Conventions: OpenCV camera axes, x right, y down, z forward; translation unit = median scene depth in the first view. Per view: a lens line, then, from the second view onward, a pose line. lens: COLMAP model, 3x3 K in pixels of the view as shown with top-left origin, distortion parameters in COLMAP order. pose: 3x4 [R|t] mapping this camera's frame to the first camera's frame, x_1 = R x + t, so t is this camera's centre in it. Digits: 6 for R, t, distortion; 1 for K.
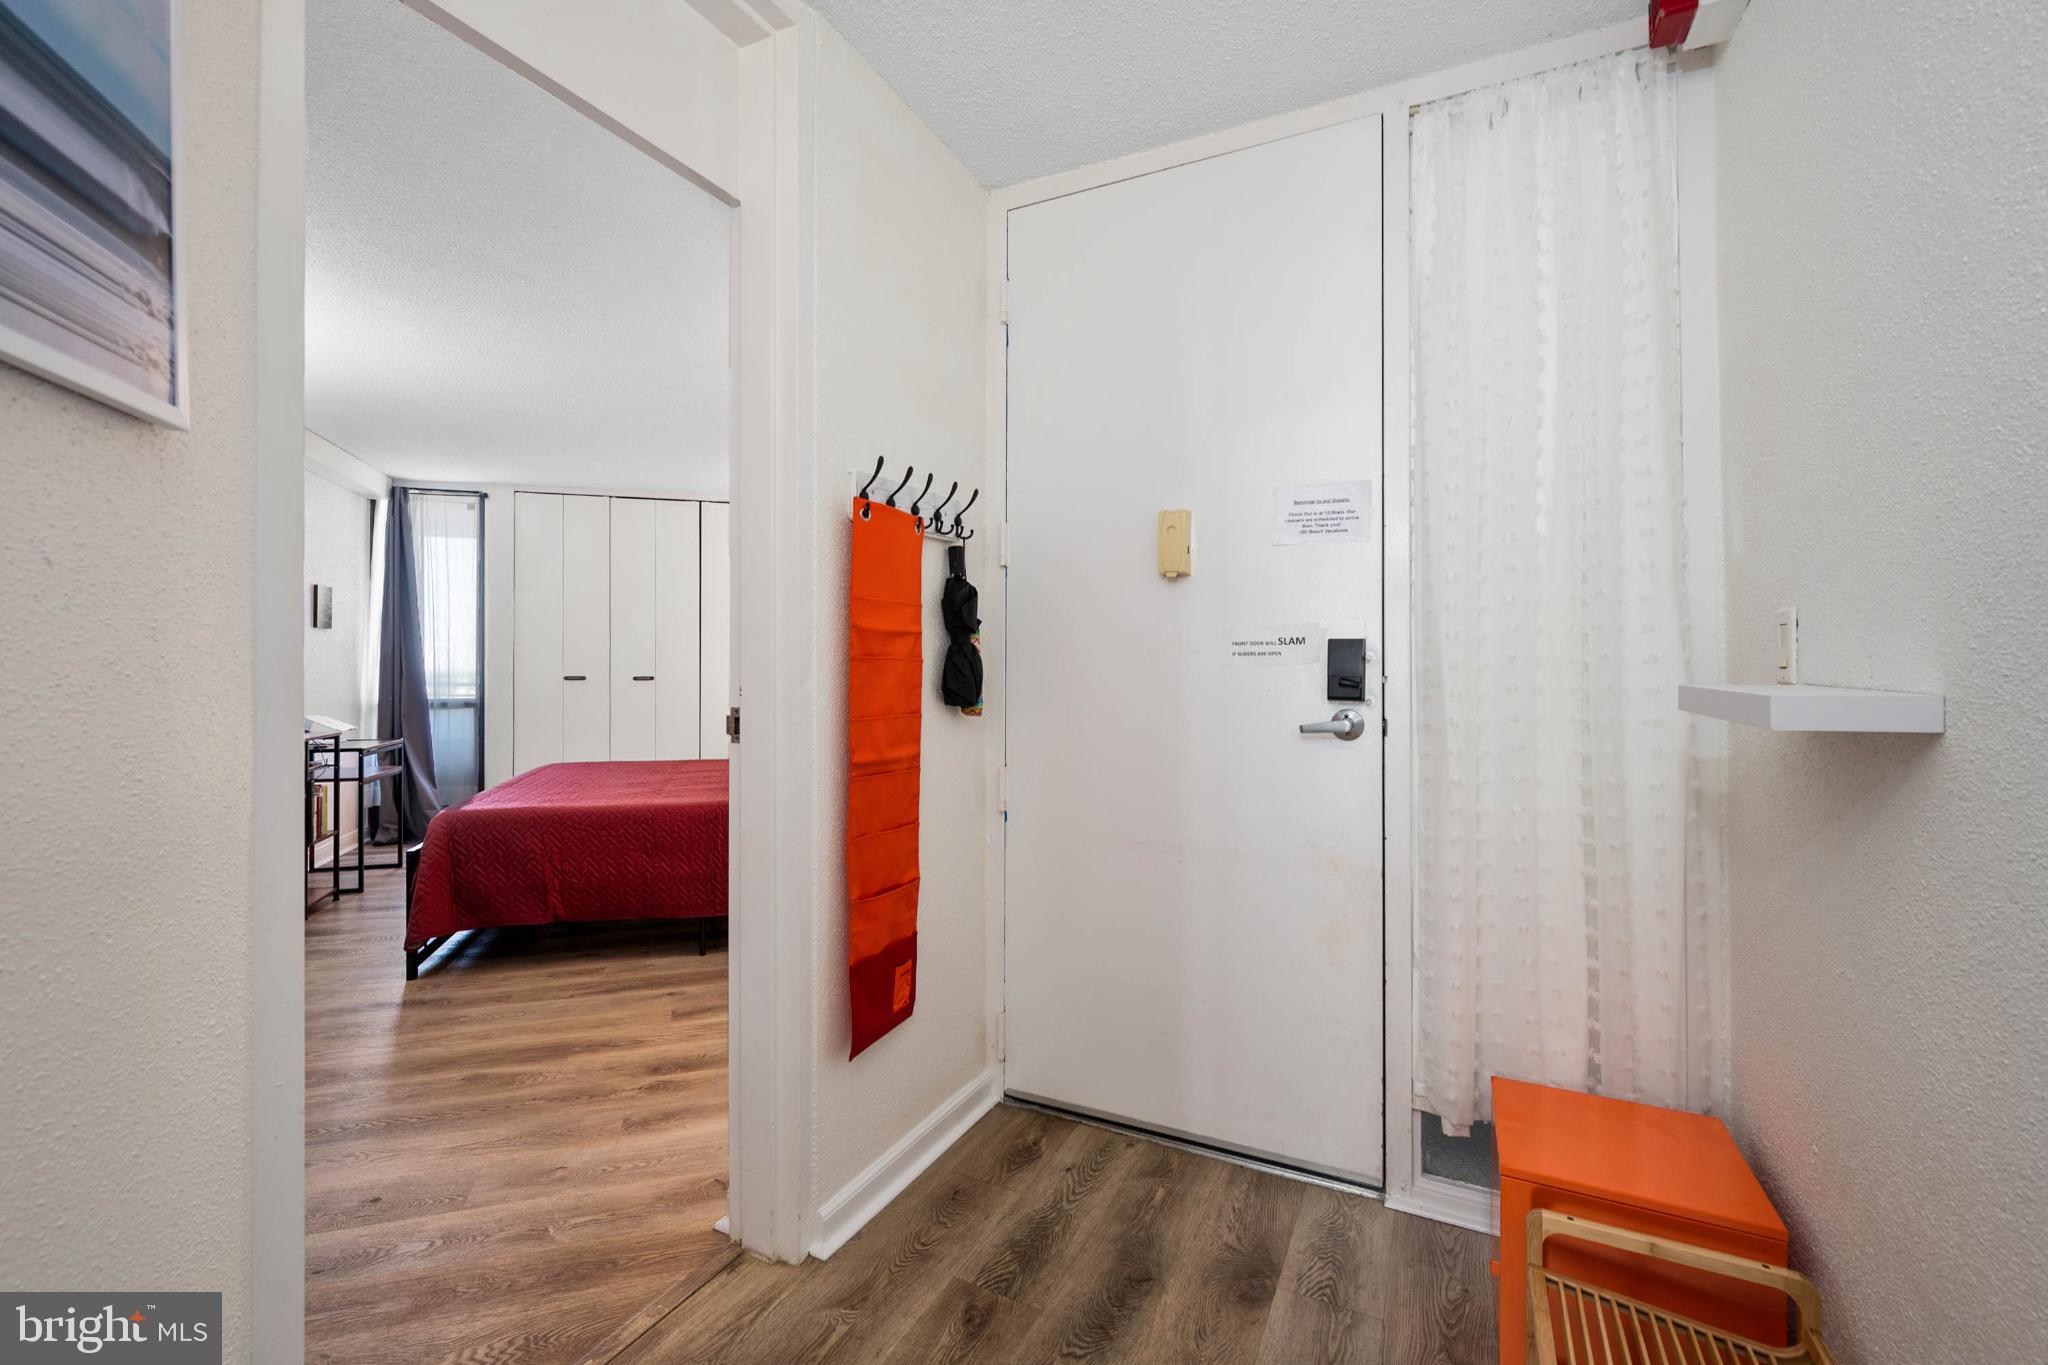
lens RADIAL K [[884.3, 0, 1011.5], [0, 884.3, 667.3], [0, 0, 1]] dist [-0.000016, -0.000104]
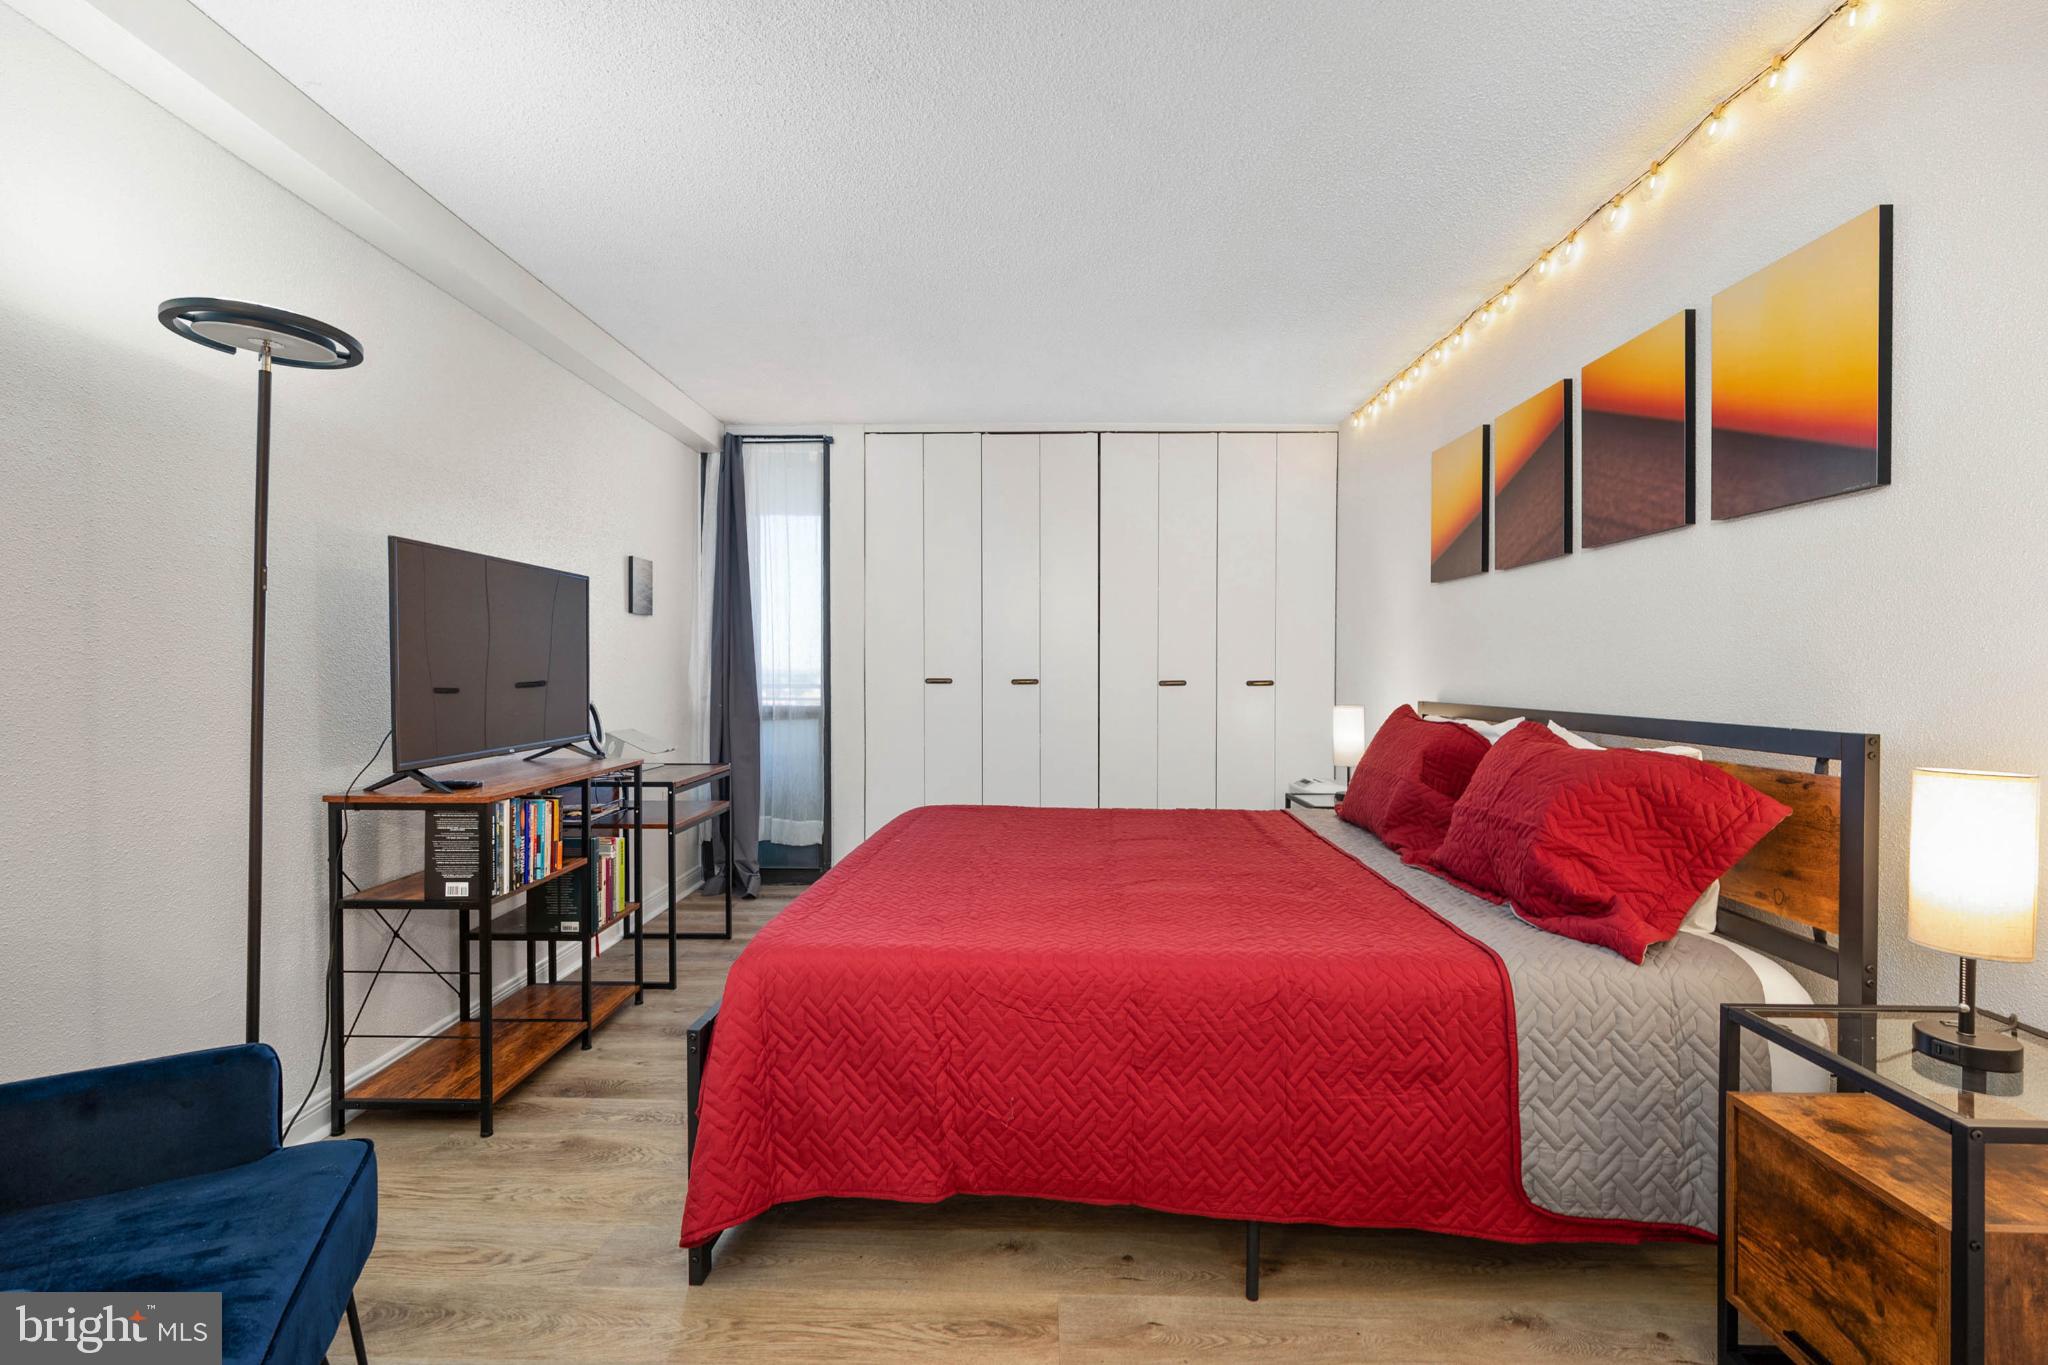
lens RADIAL K [[899.8, 0, 1024.0], [0, 899.8, 682.5], [0, 0, 1]] dist [0.000353, -0.000027]
pose [[0.946826, 0.002983, -0.321734, -0.197465], [0.001058, 0.999923, 0.012386, 0.004557], [0.321746, -0.012068, 0.946749, 0.336428]]
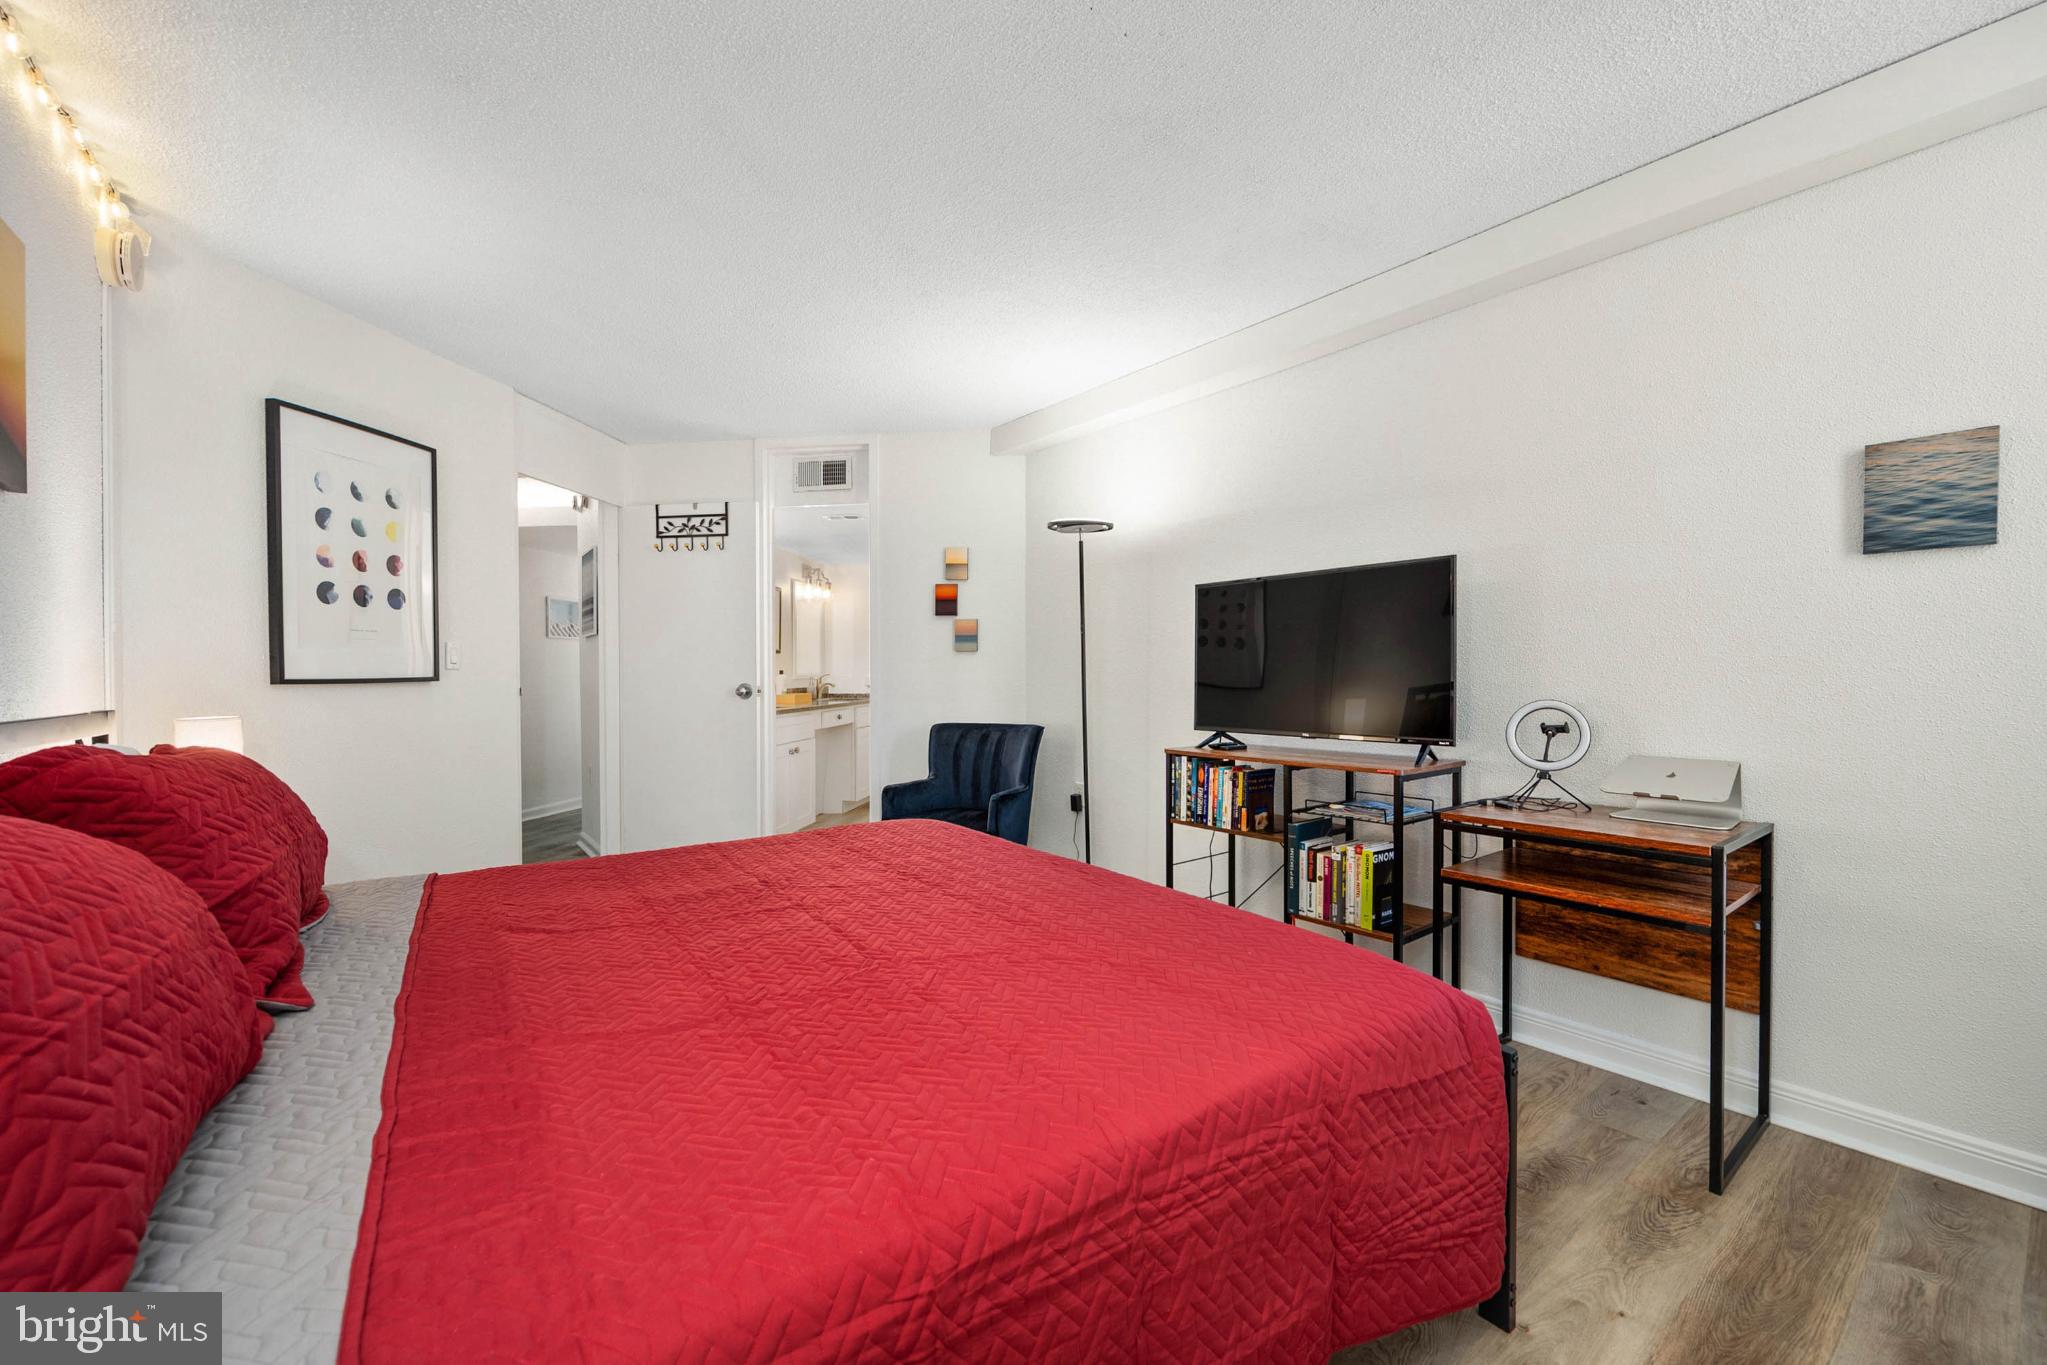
lens RADIAL K [[810.9, 0, 1034.3], [0, 810.9, 669.2], [0, 0, 1]] dist [-0.005056, -0.000373]
pose [[-0.938353, -0.003092, -0.345665, -0.271167], [-0.001494, 0.999987, -0.004888, 0.008232], [0.345675, -0.004070, -0.938345, 1.061321]]
